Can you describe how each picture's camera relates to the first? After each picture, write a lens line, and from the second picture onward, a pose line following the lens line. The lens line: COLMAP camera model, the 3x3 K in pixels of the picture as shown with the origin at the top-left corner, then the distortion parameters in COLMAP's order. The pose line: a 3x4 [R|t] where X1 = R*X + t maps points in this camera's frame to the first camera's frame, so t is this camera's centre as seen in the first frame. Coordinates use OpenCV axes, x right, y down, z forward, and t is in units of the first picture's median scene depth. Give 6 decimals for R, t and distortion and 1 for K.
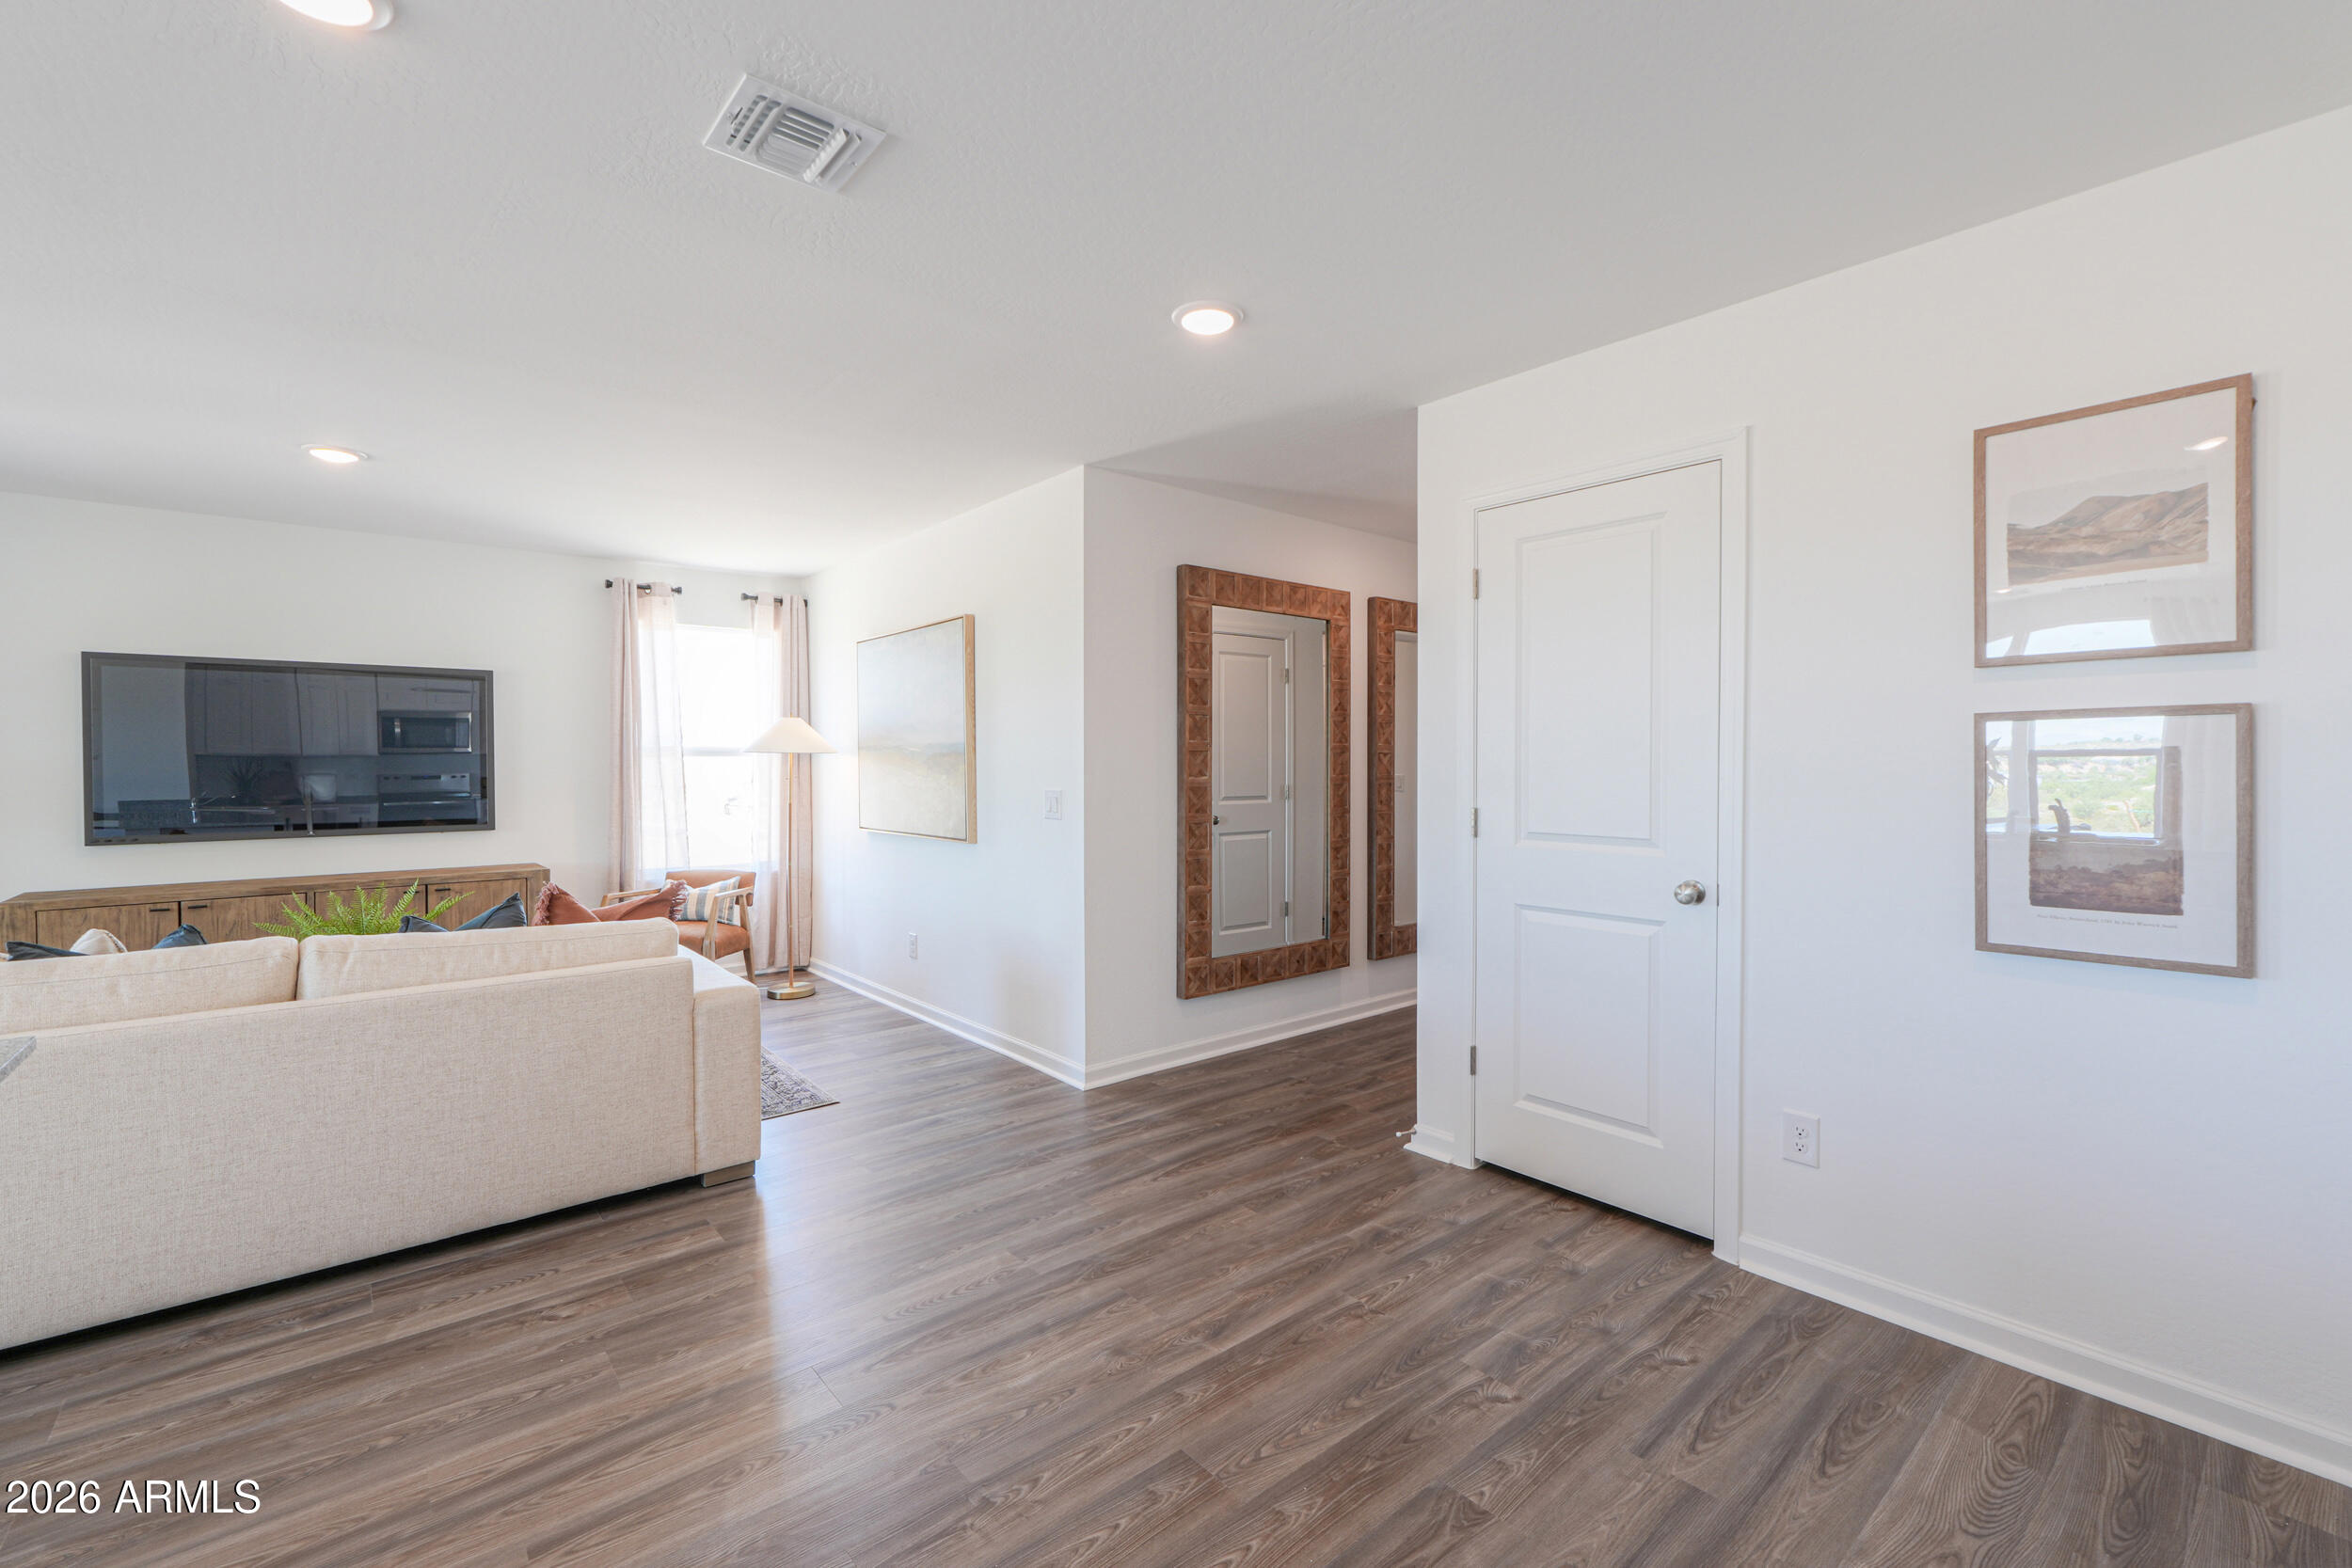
lens RADIAL K [[992.2, 0, 1172.3], [0, 992.2, 779.2], [0, 0, 1]] dist [-0.002282, -0.000364]
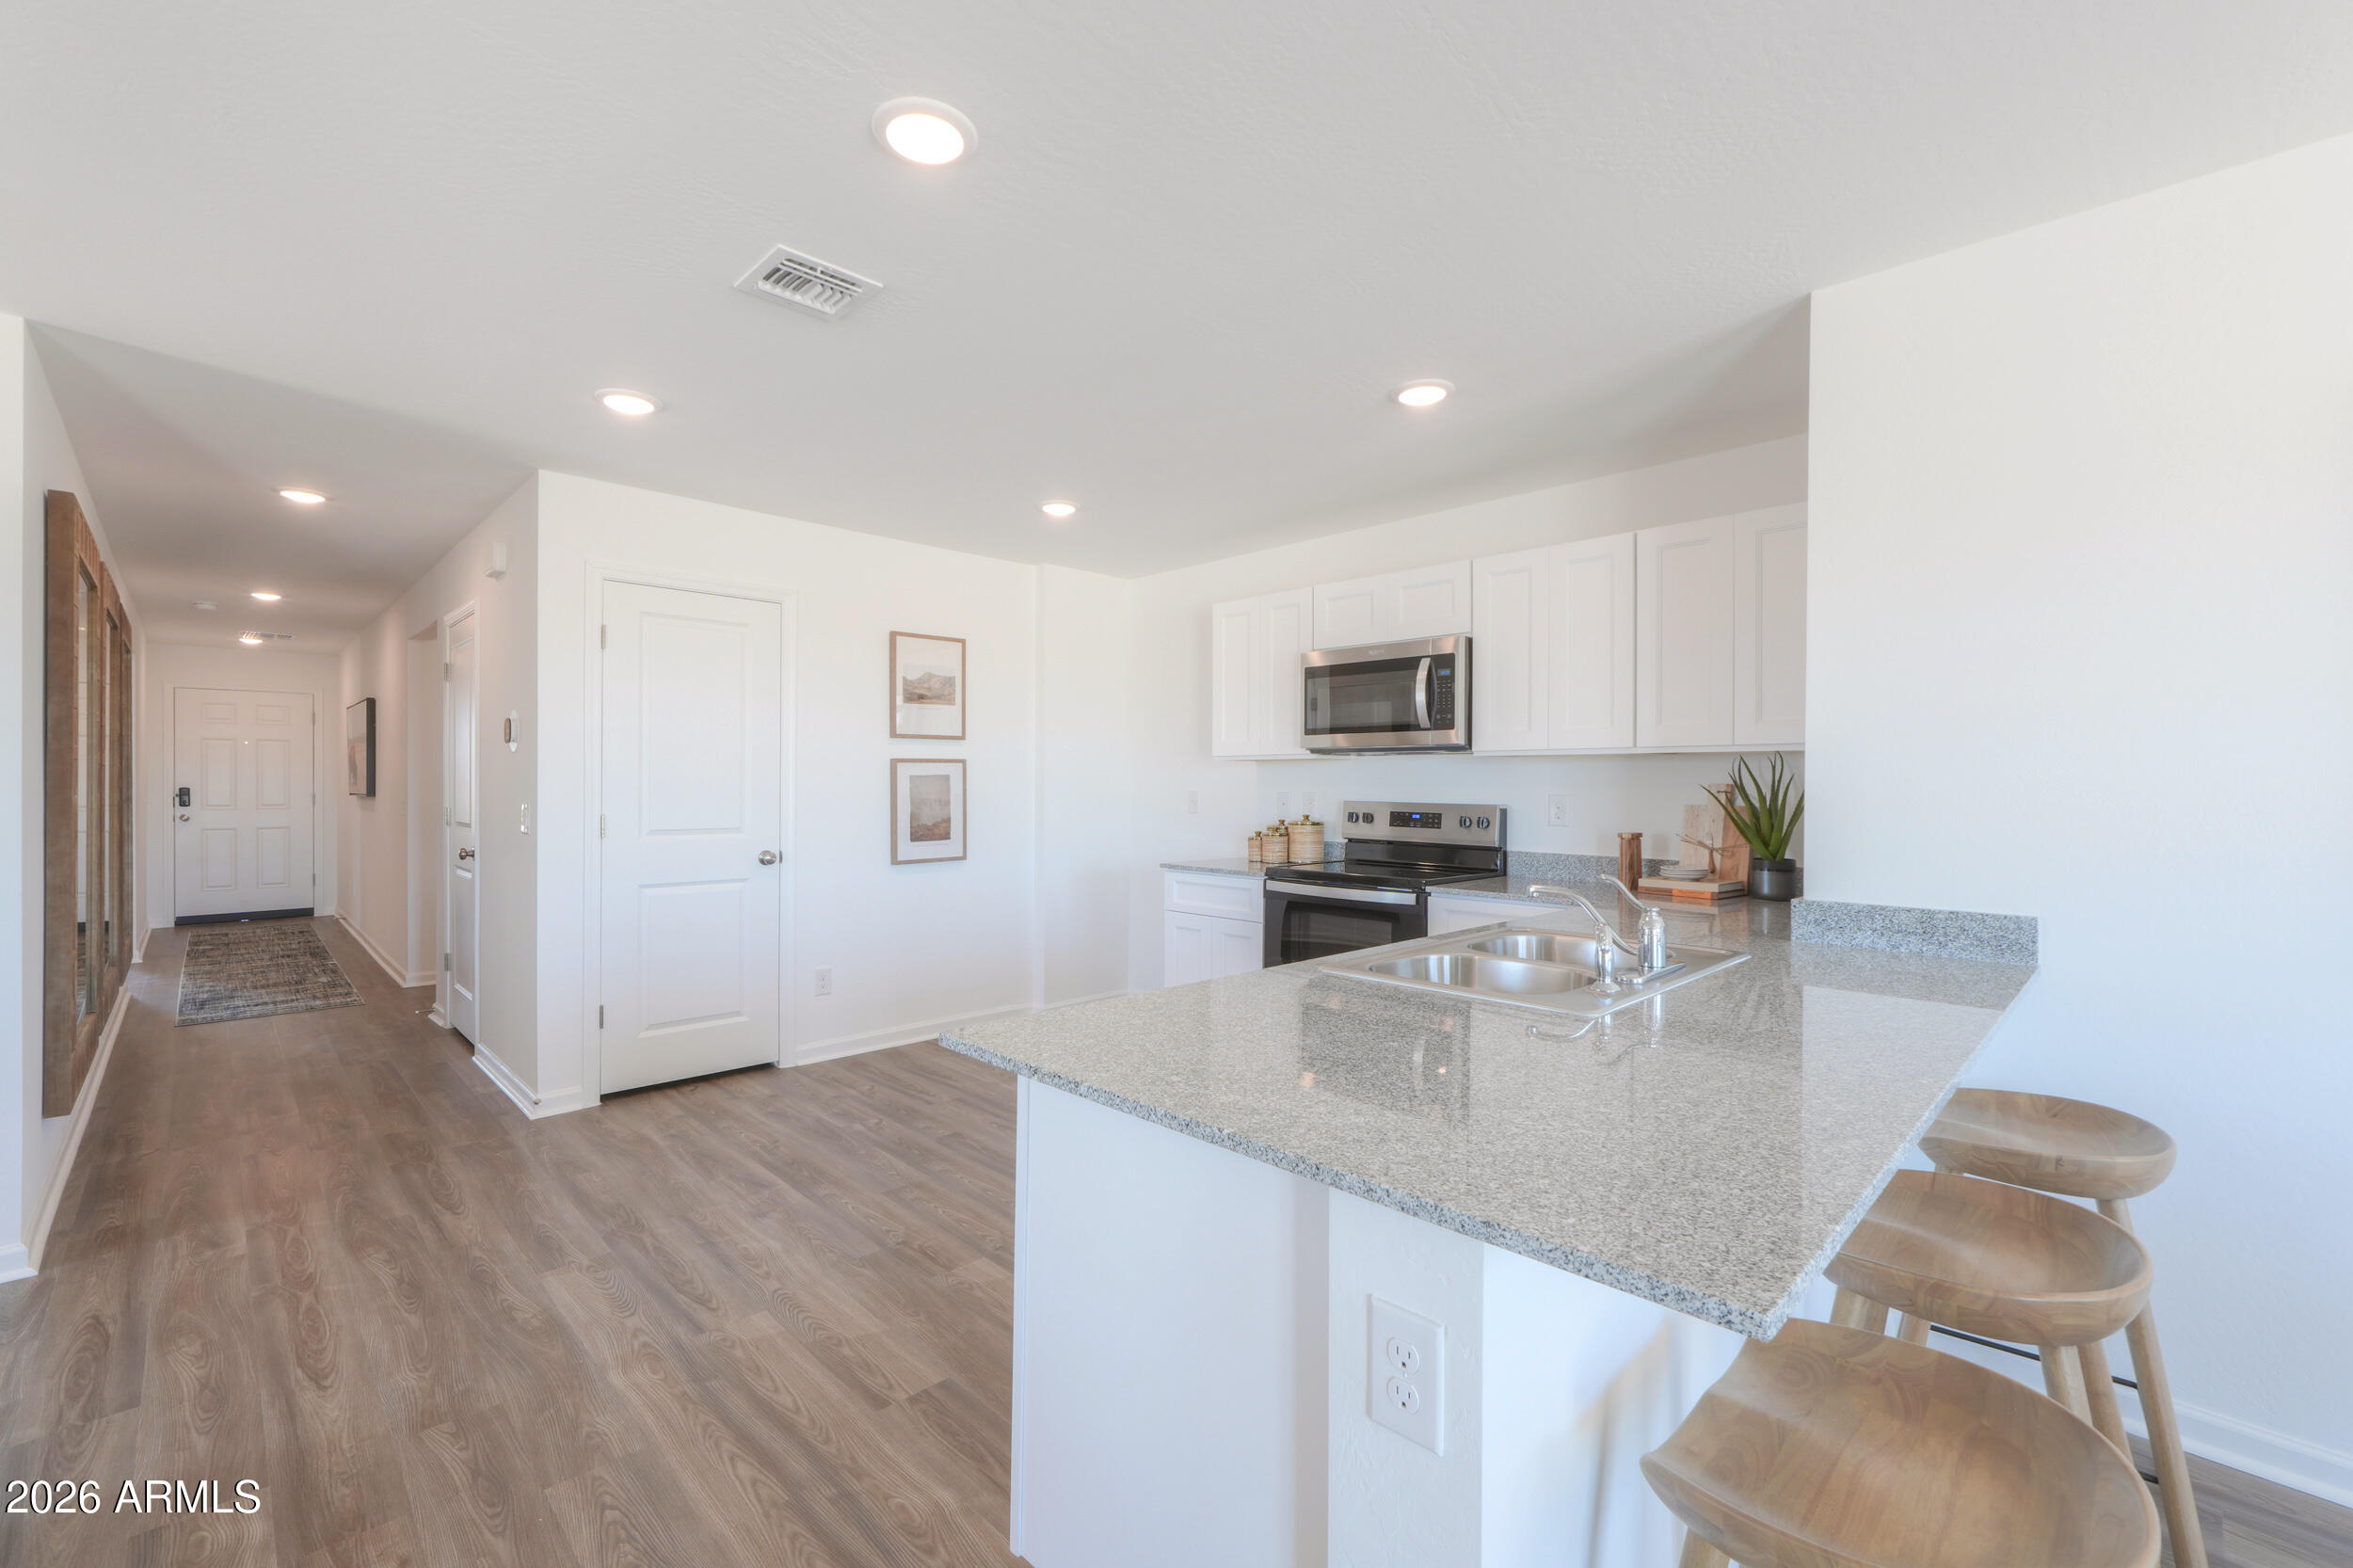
lens RADIAL K [[992.7, 0, 1170.8], [0, 992.7, 779.5], [0, 0, 1]] dist [-0.002282, -0.000364]
pose [[-0.071953, 0.002957, 0.997404, -1.391802], [0.011283, 0.999934, -0.002150, -0.007194], [-0.997344, 0.011099, -0.071982, 0.515277]]
